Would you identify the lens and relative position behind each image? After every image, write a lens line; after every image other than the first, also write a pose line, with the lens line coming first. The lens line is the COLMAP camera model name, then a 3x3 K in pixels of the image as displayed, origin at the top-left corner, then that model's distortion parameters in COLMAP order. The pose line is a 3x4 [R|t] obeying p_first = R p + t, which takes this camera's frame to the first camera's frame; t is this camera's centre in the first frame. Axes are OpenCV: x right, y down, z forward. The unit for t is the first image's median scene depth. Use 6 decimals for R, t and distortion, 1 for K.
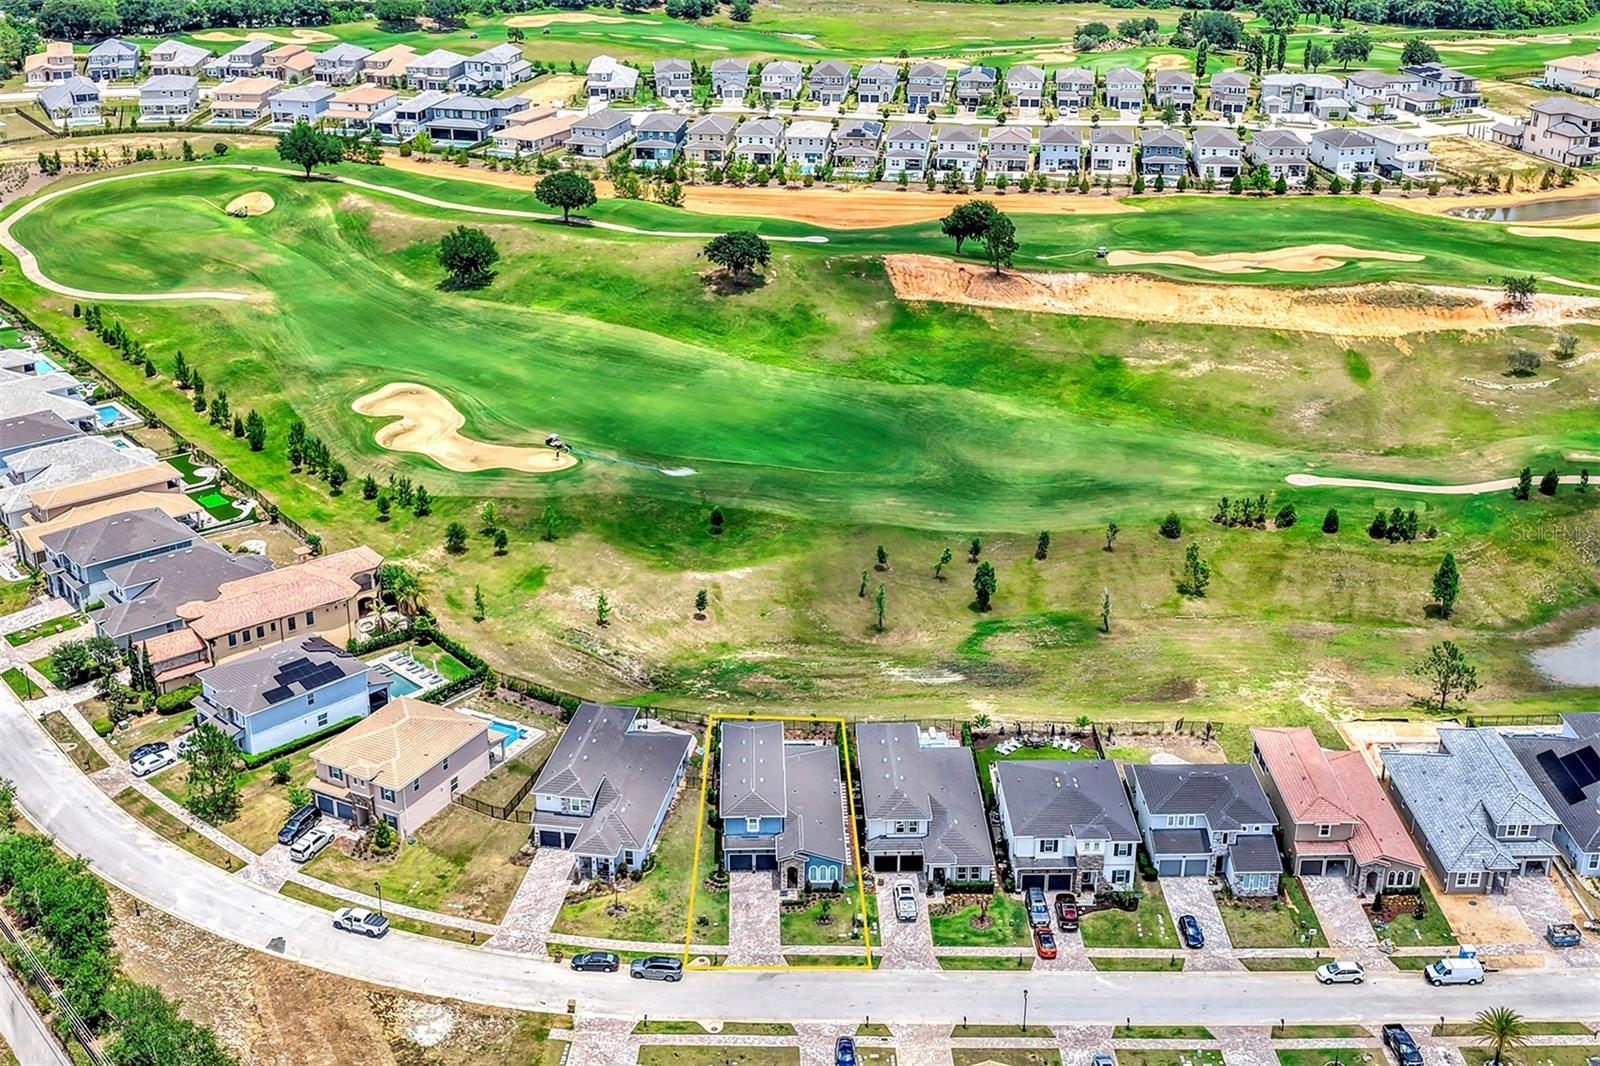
lens RADIAL K [[1549.7, 0, 800.0], [0, 1549.7, 533.0], [0, 0, 1]] dist [-0.007331, -0.004356]
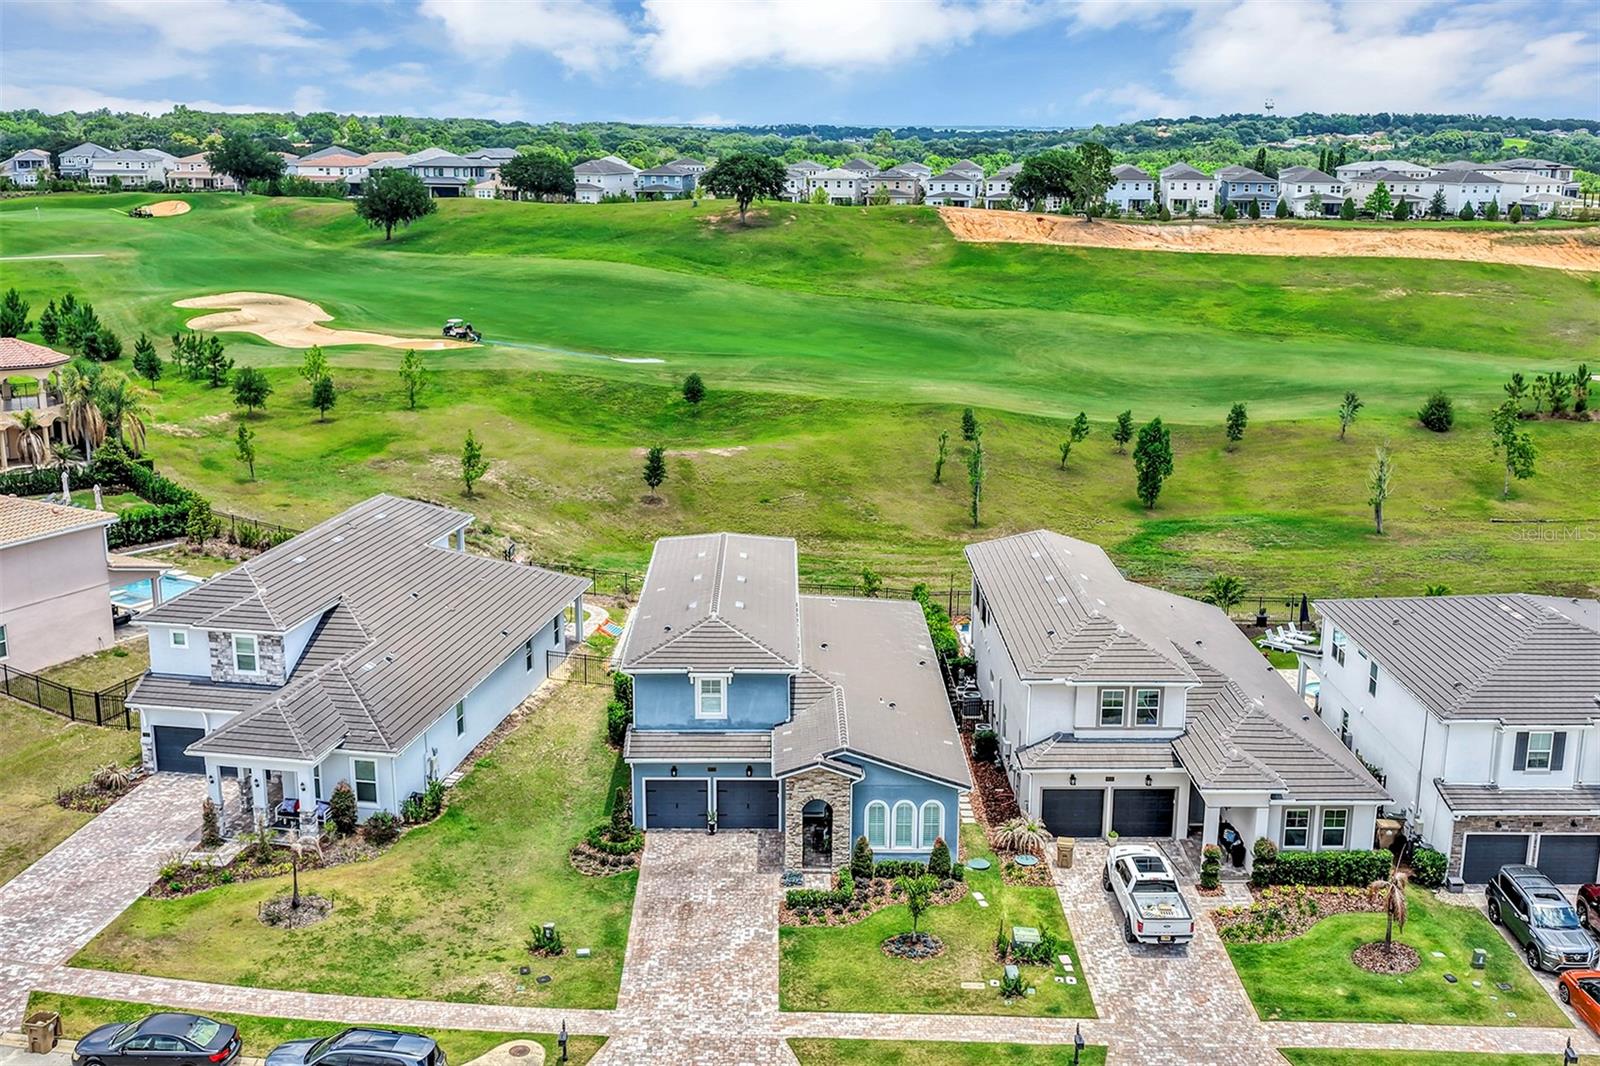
lens RADIAL K [[1549.7, 0, 800.0], [0, 1549.7, 533.0], [0, 0, 1]] dist [-0.007331, -0.004356]
pose [[0.999885, 0.005067, -0.014320, -0.004086], [-0.006912, 0.991241, -0.131885, 0.199849], [0.013526, 0.131969, 0.991162, 0.638225]]
